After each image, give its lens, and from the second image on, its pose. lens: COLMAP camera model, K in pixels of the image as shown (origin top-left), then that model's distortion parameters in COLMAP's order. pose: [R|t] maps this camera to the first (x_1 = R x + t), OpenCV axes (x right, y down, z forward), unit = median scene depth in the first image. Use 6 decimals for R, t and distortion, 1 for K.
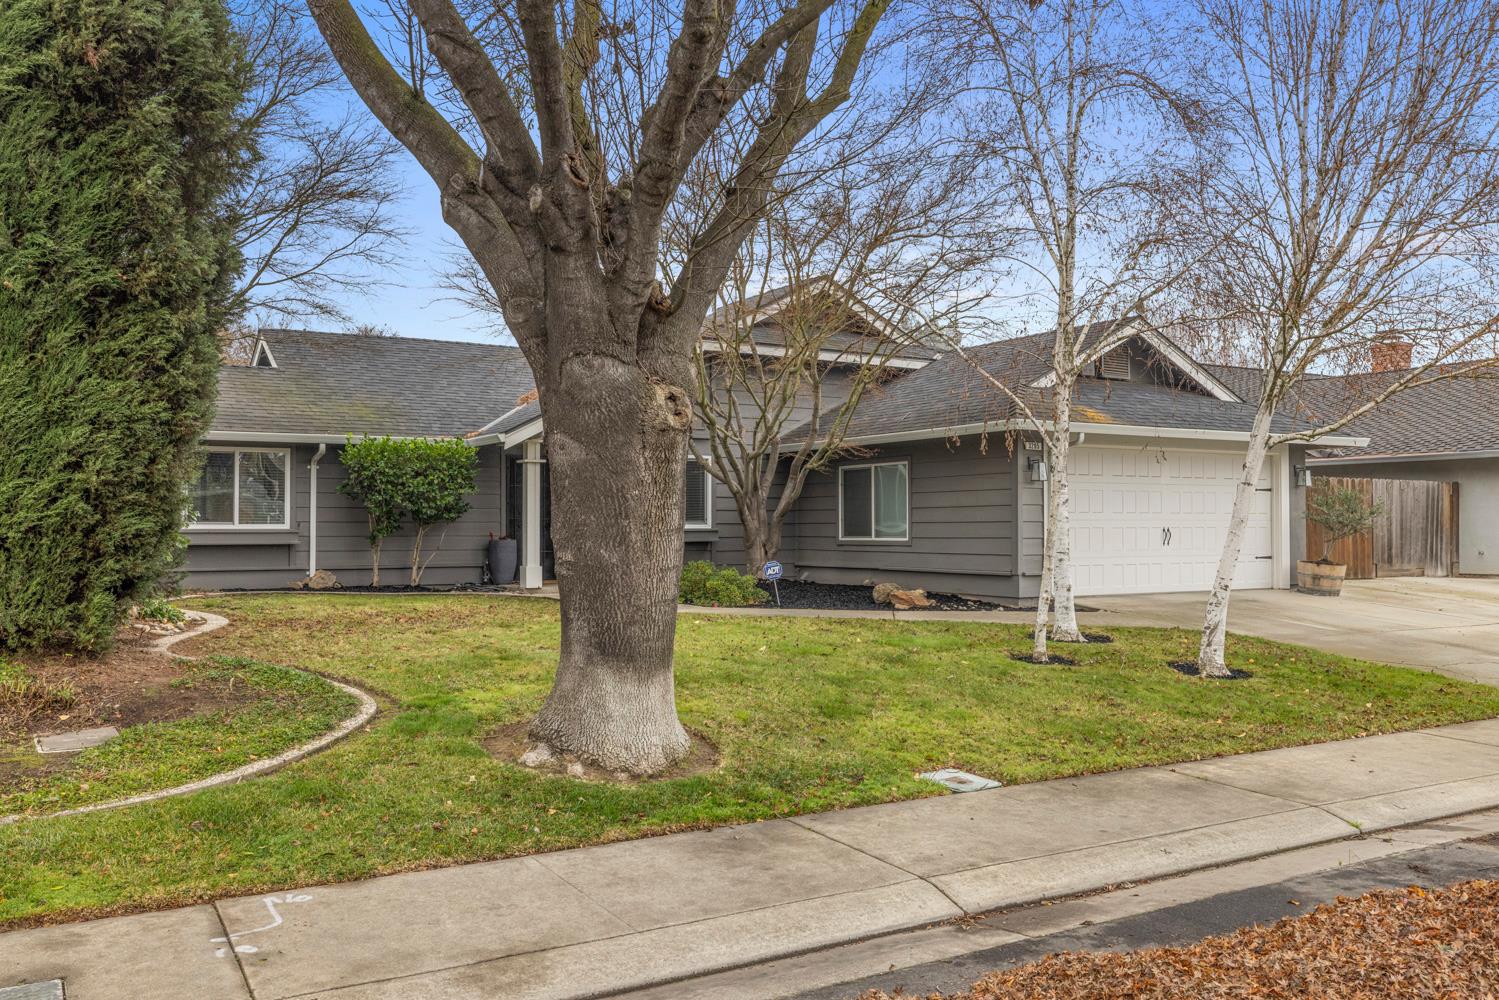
lens RADIAL K [[1198.3, 0, 749.5], [0, 1198.3, 500.0], [0, 0, 1]] dist [-0.008738, -0.001658]
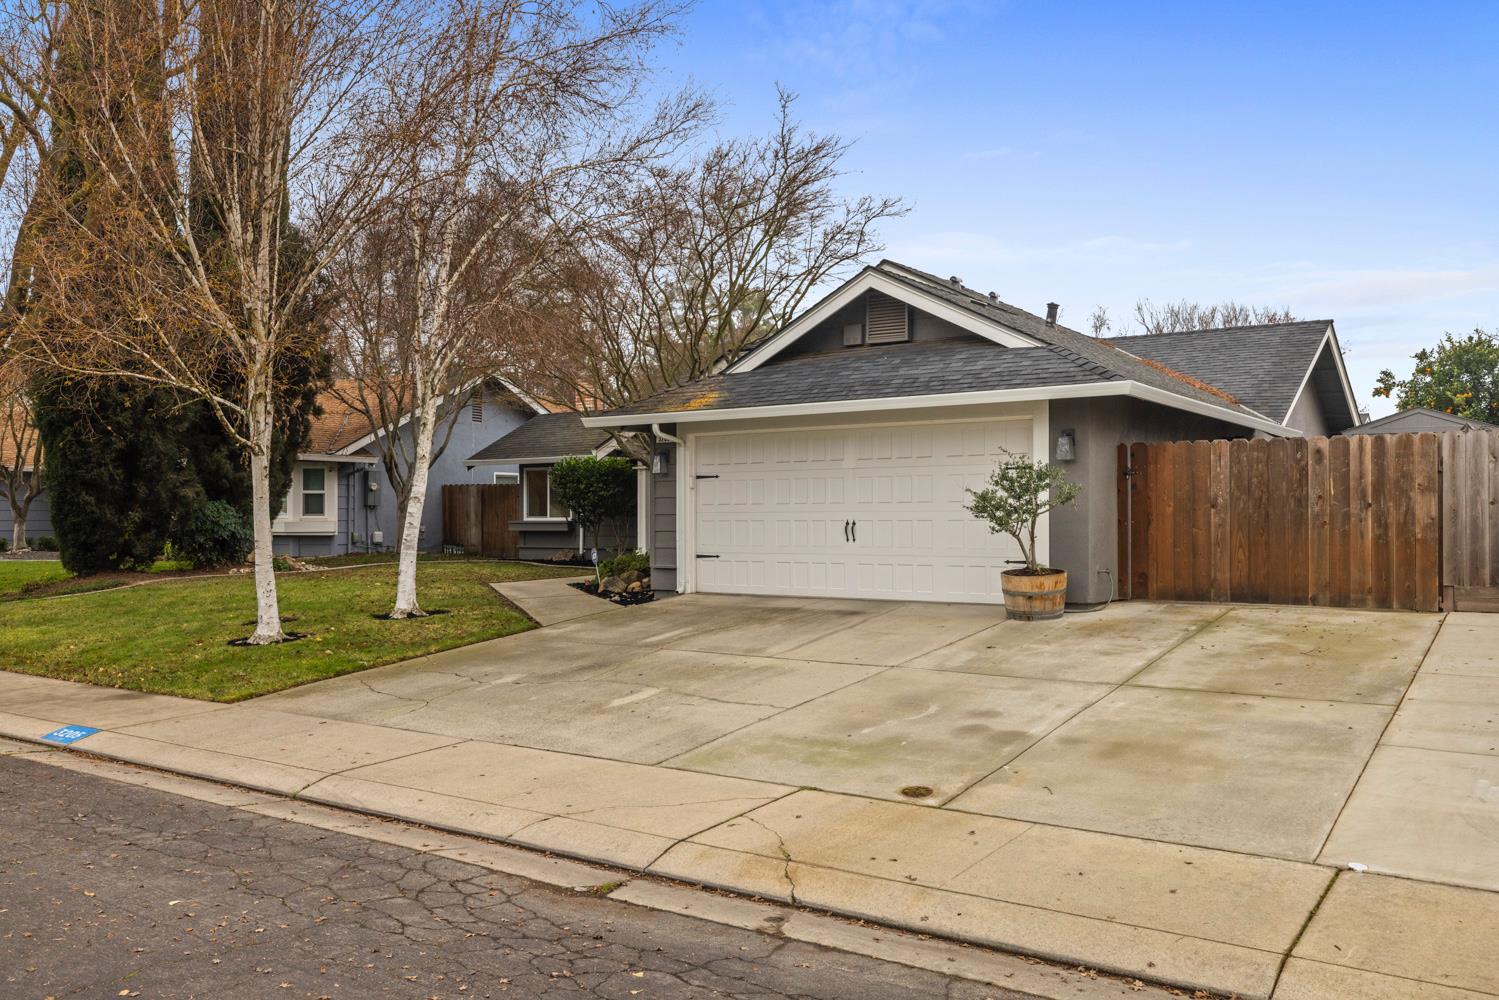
lens RADIAL K [[1198.3, 0, 749.5], [0, 1198.3, 500.0], [0, 0, 1]] dist [-0.008738, -0.001658]
pose [[0.434103, -0.014175, -0.900752, 1.054564], [0.025977, 0.999657, -0.003212, 0.009454], [0.900489, -0.022004, 0.434323, 0.569564]]
